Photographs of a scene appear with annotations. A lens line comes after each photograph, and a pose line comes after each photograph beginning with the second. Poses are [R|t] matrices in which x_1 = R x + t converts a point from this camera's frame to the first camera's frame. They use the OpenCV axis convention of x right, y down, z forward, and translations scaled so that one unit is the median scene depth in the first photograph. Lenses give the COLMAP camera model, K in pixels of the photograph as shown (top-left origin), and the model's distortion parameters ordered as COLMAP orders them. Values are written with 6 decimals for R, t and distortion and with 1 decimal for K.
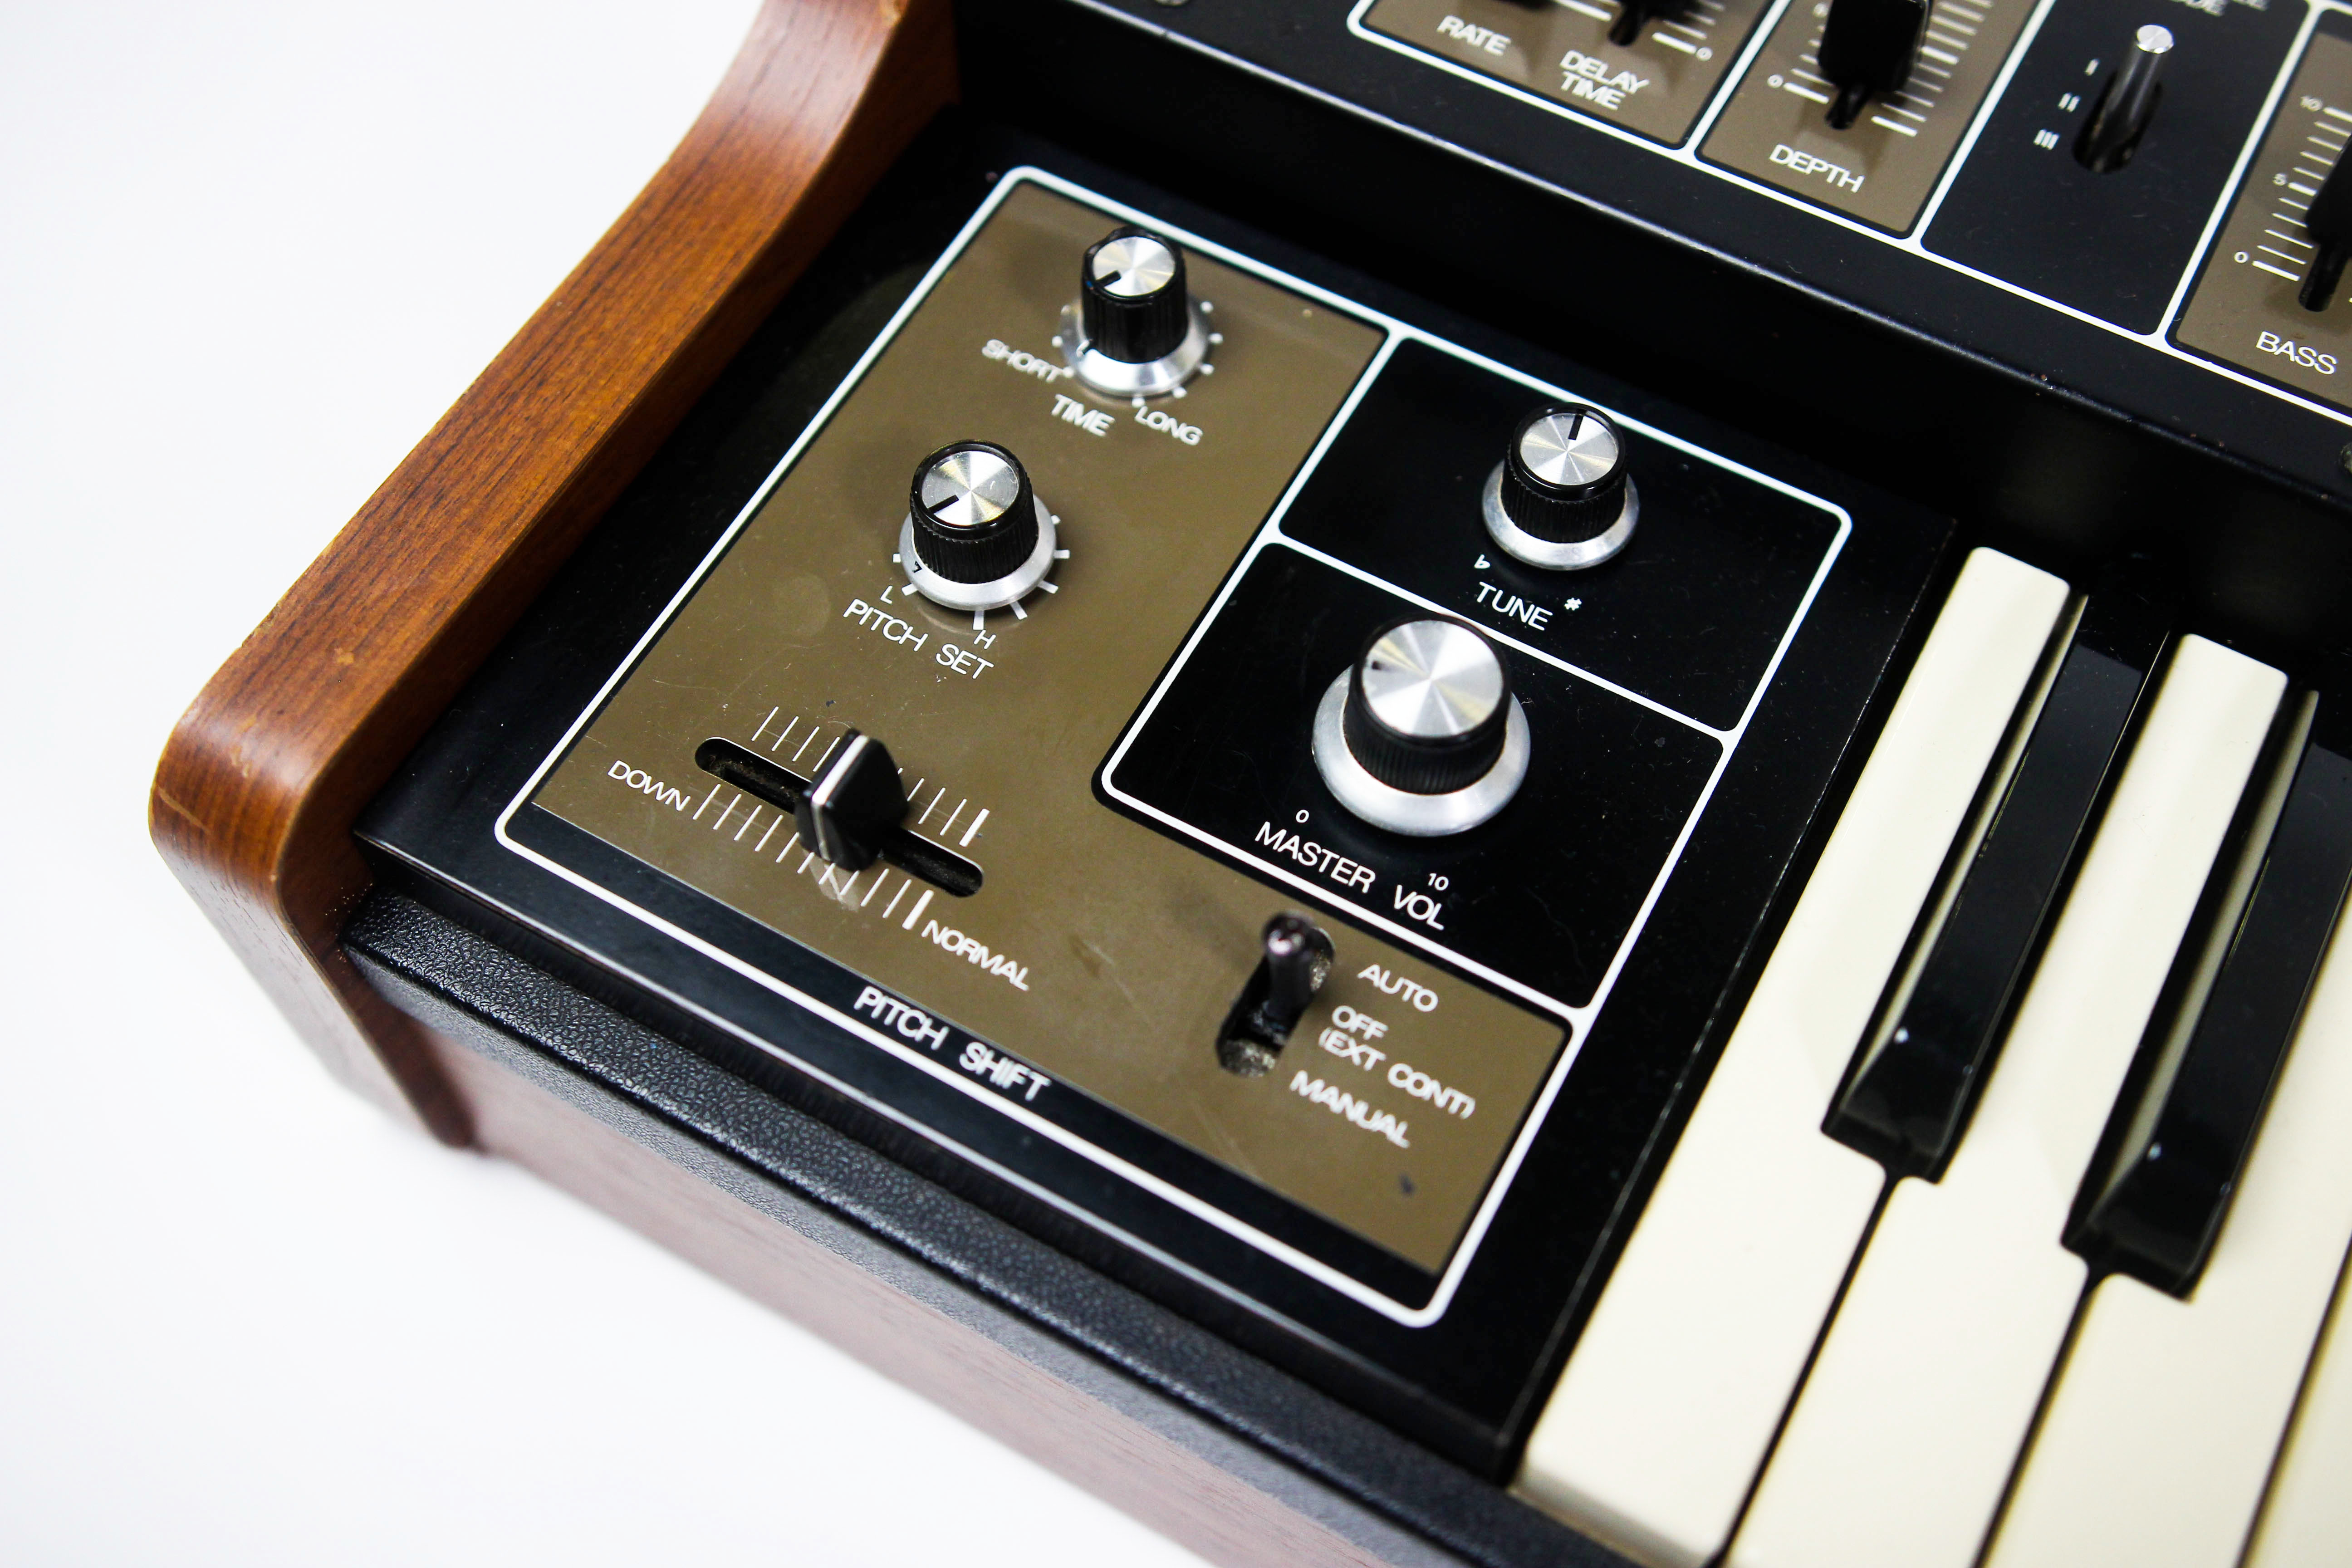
lens RADIAL K [[2554.4, 0, 1178.5], [0, 2554.4, 791.3], [0, 0, 1]] dist [-0.022363, 0.000000]
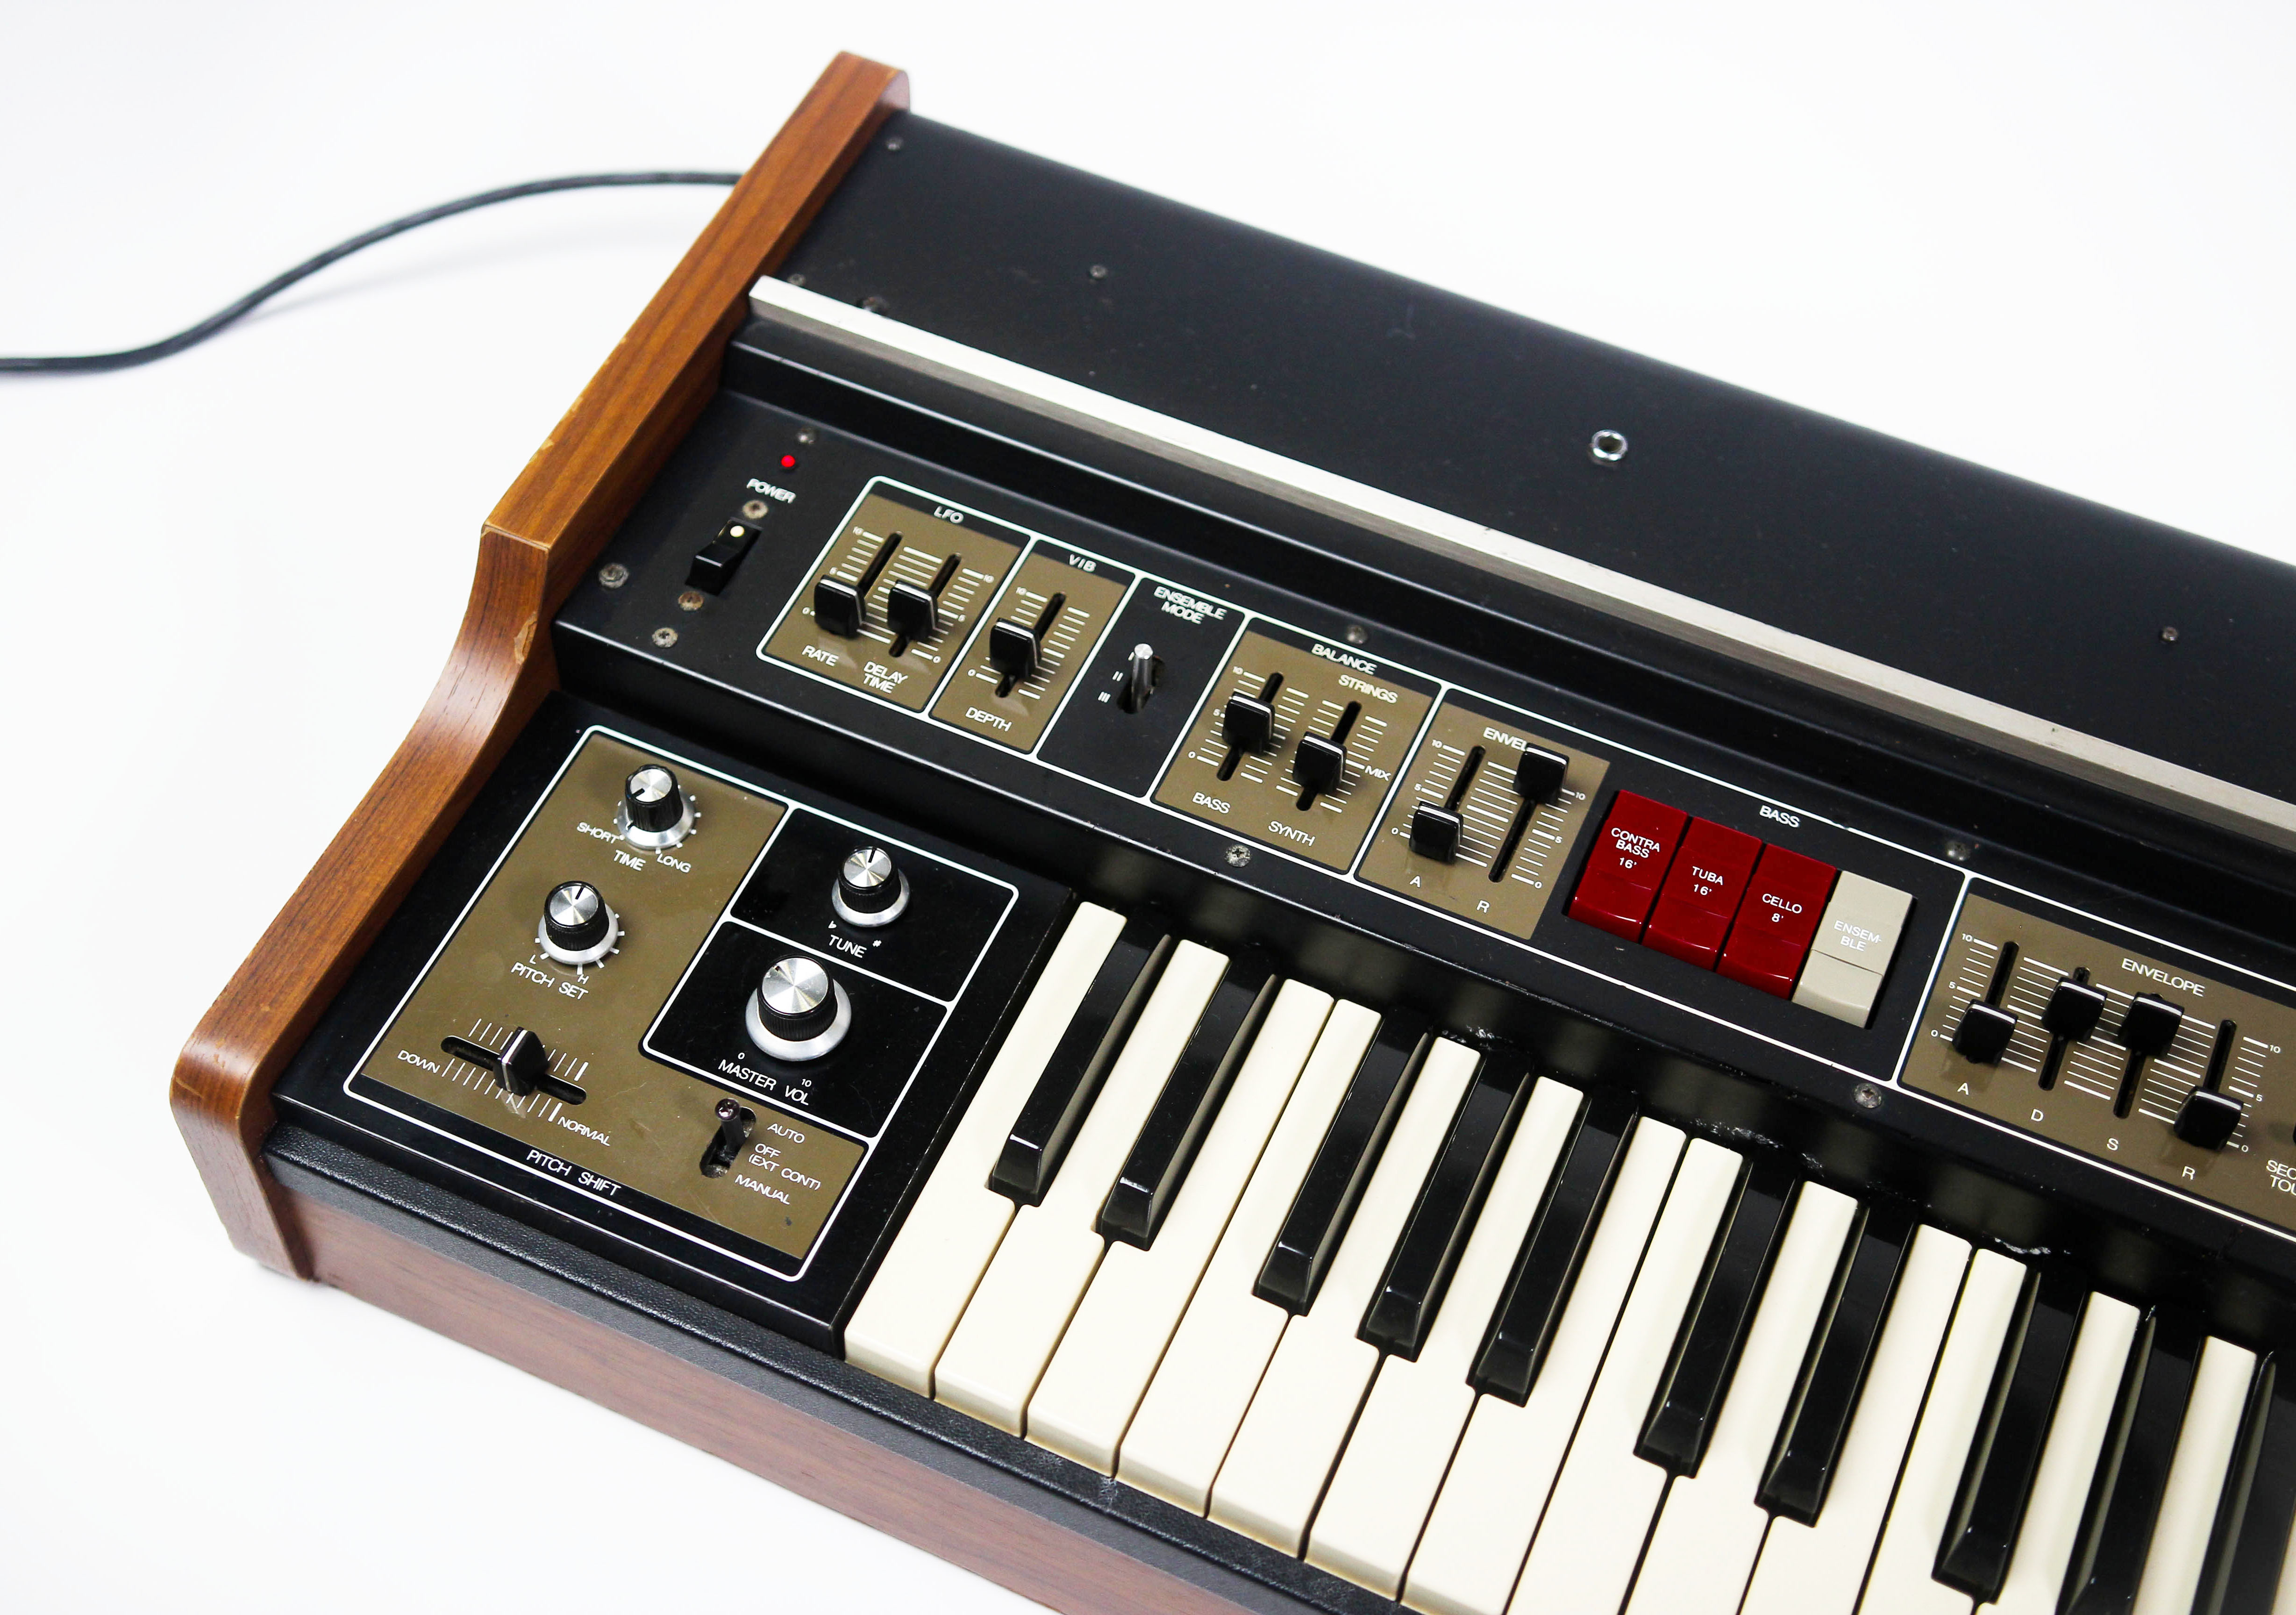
lens RADIAL K [[3215.6, 0, 1127.3], [0, 3215.6, 796.9], [0, 0, 1]] dist [0.053800, 0.000000]
pose [[0.995754, -0.057103, 0.072203, 0.175974], [0.063395, 0.994094, -0.088084, 0.048638], [-0.066746, 0.092287, 0.993493, -1.562346]]
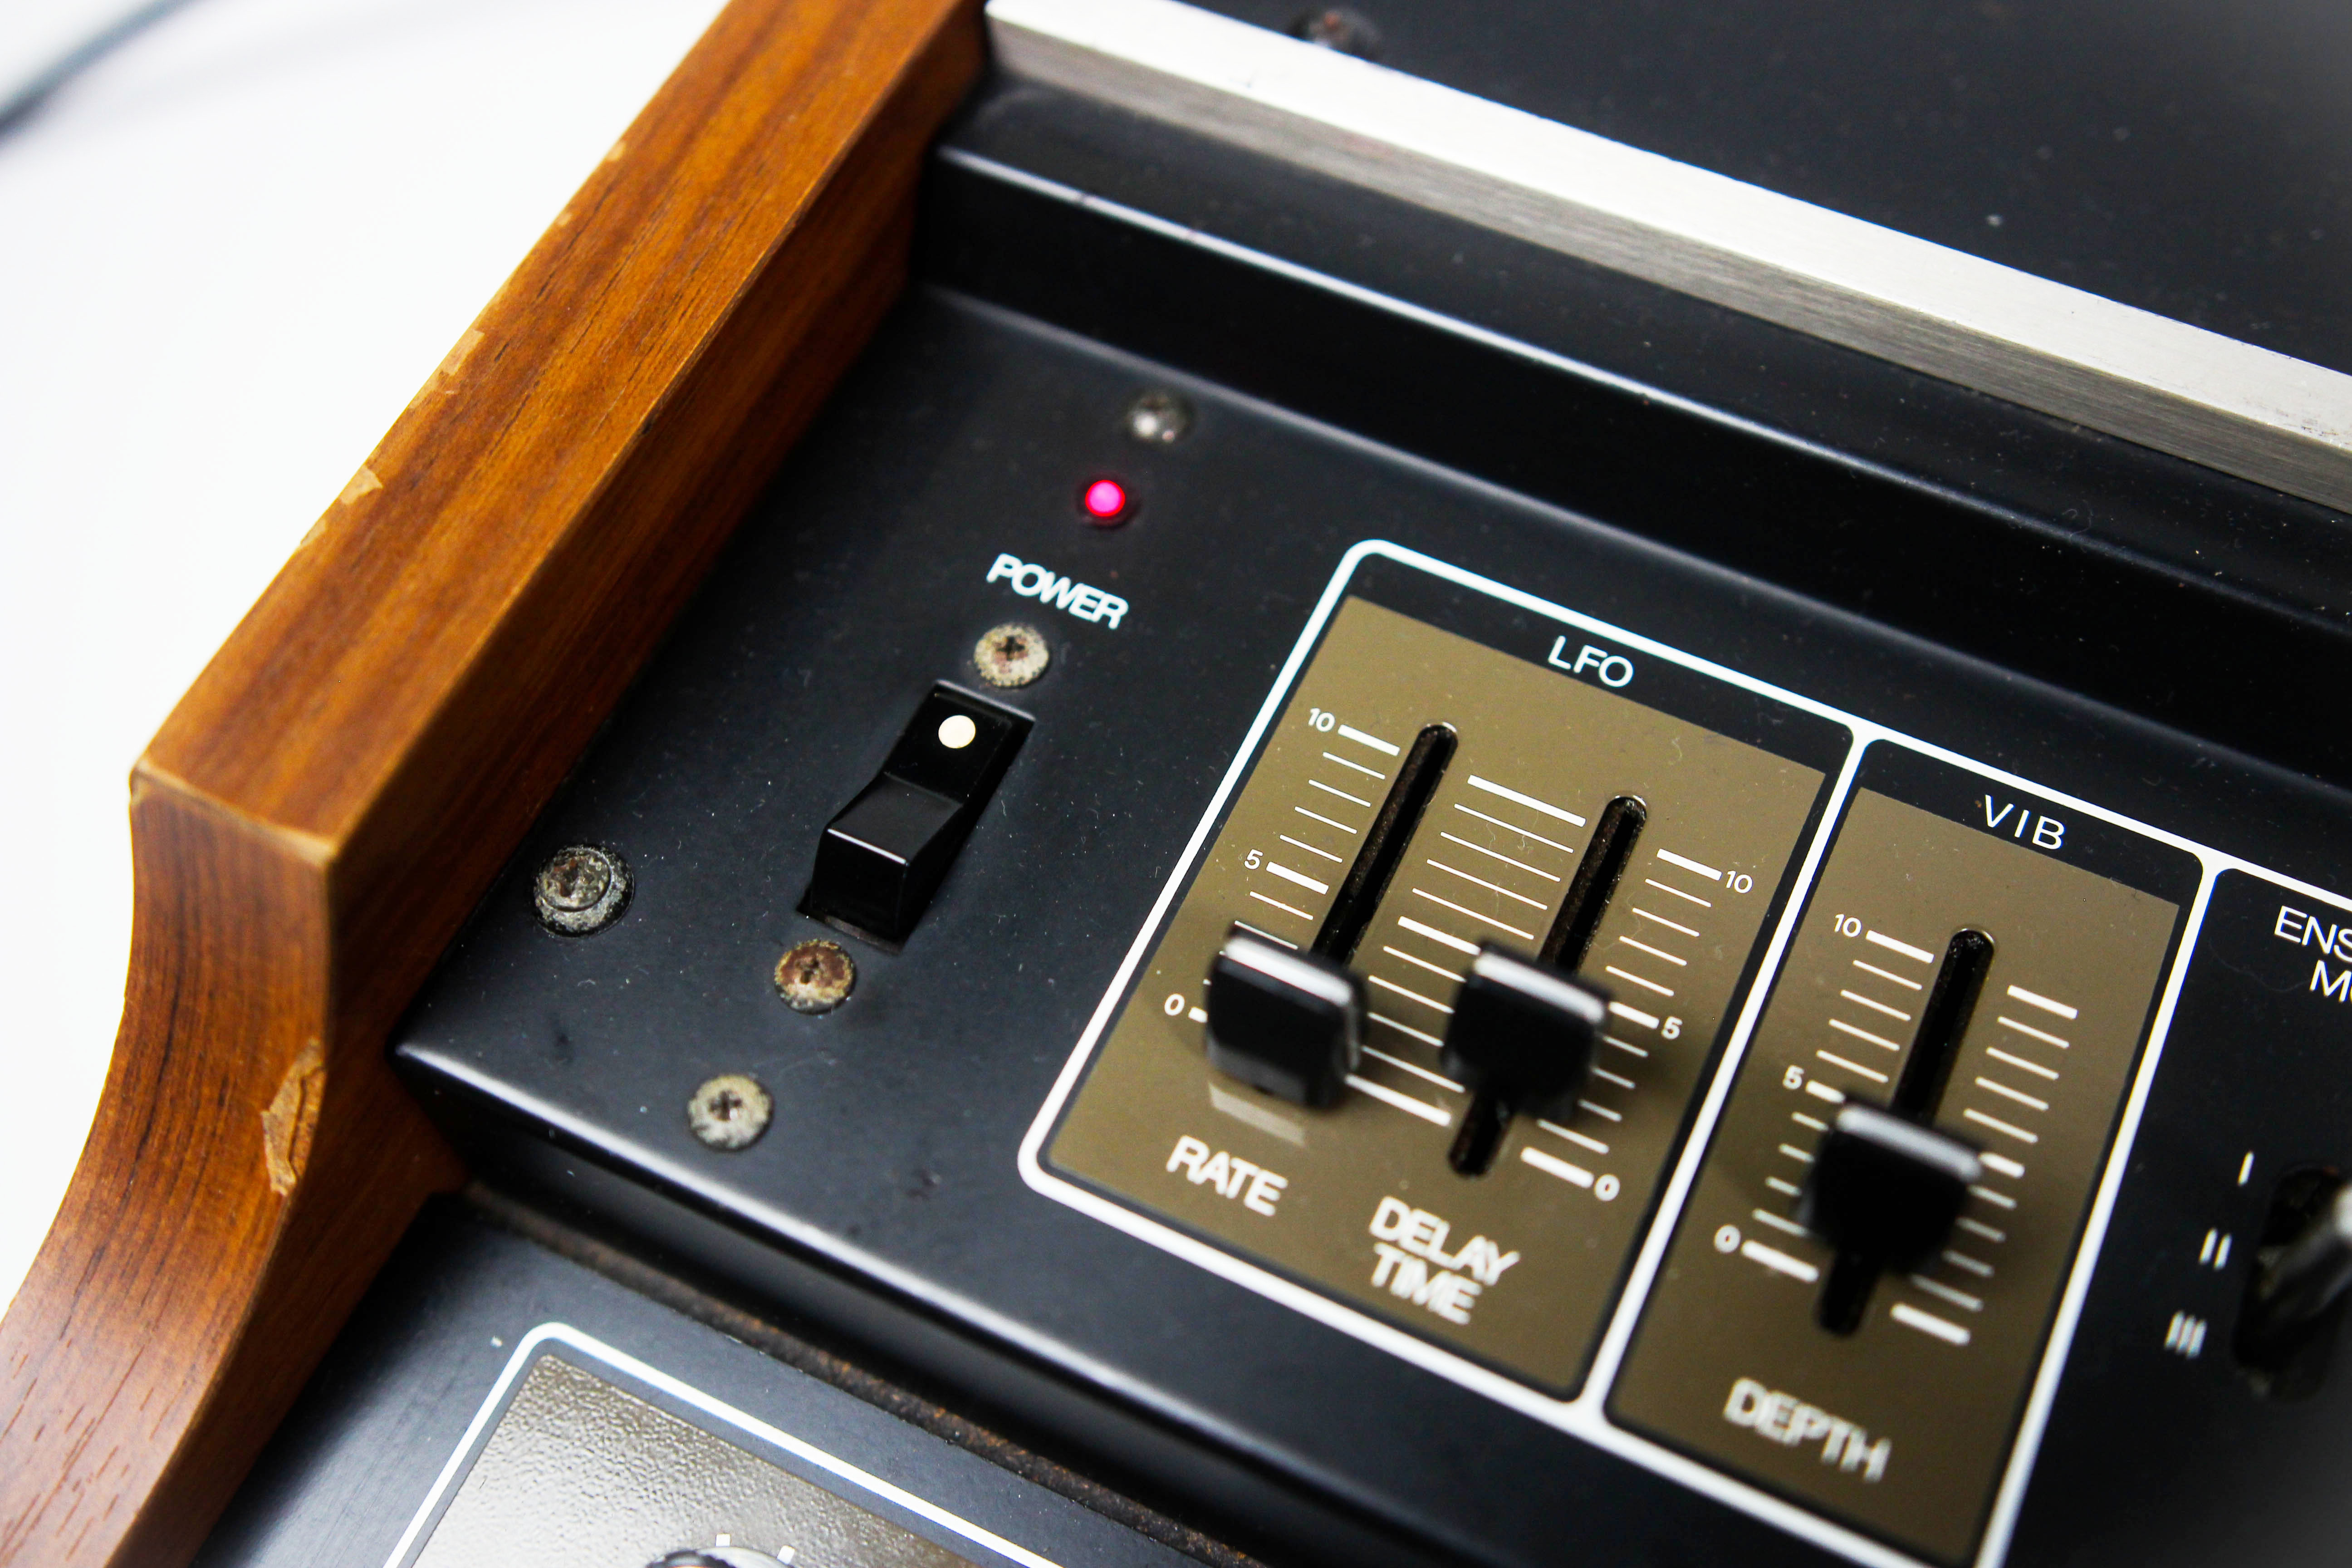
lens RADIAL K [[2554.4, 0, 1187.4], [0, 2554.4, 778.1], [0, 0, 1]] dist [-0.022363, 0.000000]
pose [[0.997451, -0.071139, 0.005591, 0.116350], [0.071114, 0.997457, 0.004640, -0.417113], [-0.005907, -0.004231, 0.999974, 0.415659]]
